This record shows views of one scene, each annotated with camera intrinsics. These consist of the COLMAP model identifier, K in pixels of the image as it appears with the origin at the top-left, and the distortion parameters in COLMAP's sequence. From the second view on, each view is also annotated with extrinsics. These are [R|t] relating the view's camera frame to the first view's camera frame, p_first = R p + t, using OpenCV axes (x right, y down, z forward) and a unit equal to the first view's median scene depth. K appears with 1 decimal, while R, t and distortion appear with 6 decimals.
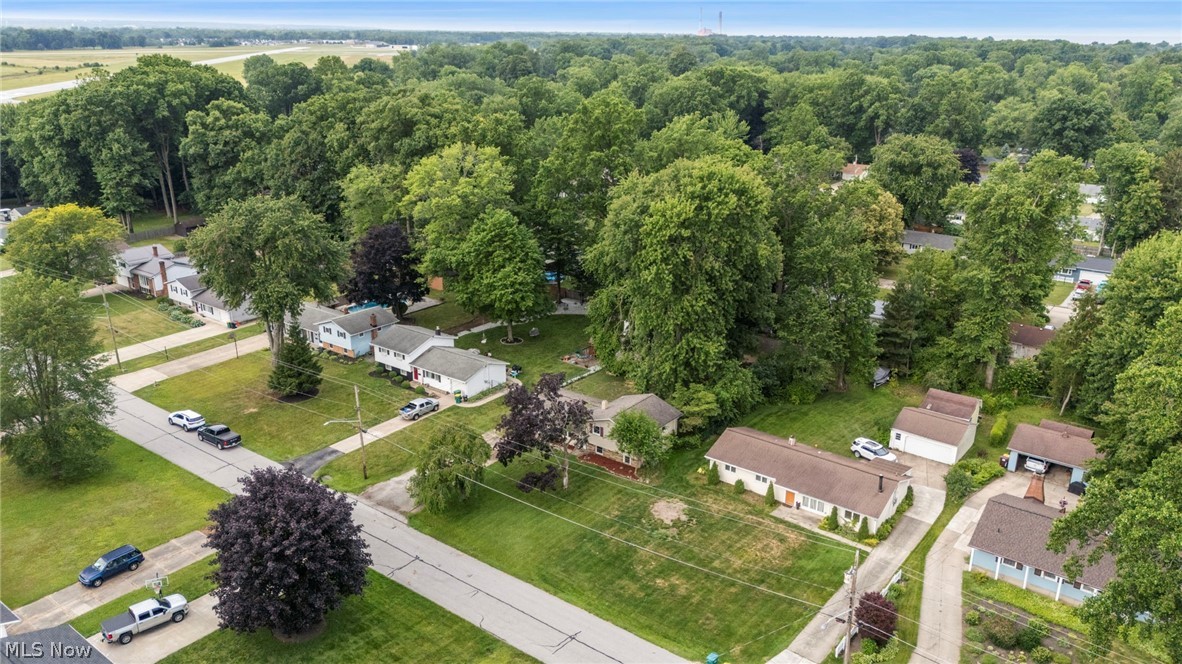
lens RADIAL K [[844.7, 0, 591.0], [0, 844.7, 332.0], [0, 0, 1]] dist [-0.000090, -0.000378]
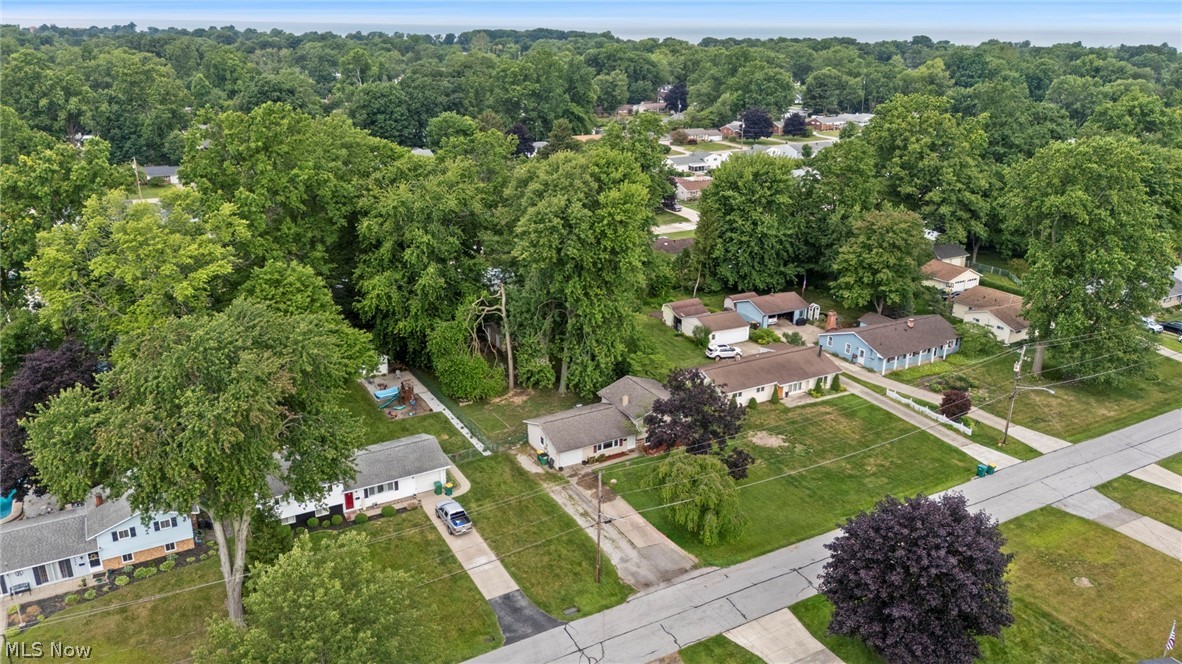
lens RADIAL K [[844.7, 0, 591.0], [0, 844.7, 332.0], [0, 0, 1]] dist [-0.000090, -0.000378]
pose [[0.381300, -0.302033, 0.873720, -0.725370], [0.287518, 0.936994, 0.198430, -0.170262], [-0.878603, 0.175549, 0.444116, 0.498693]]
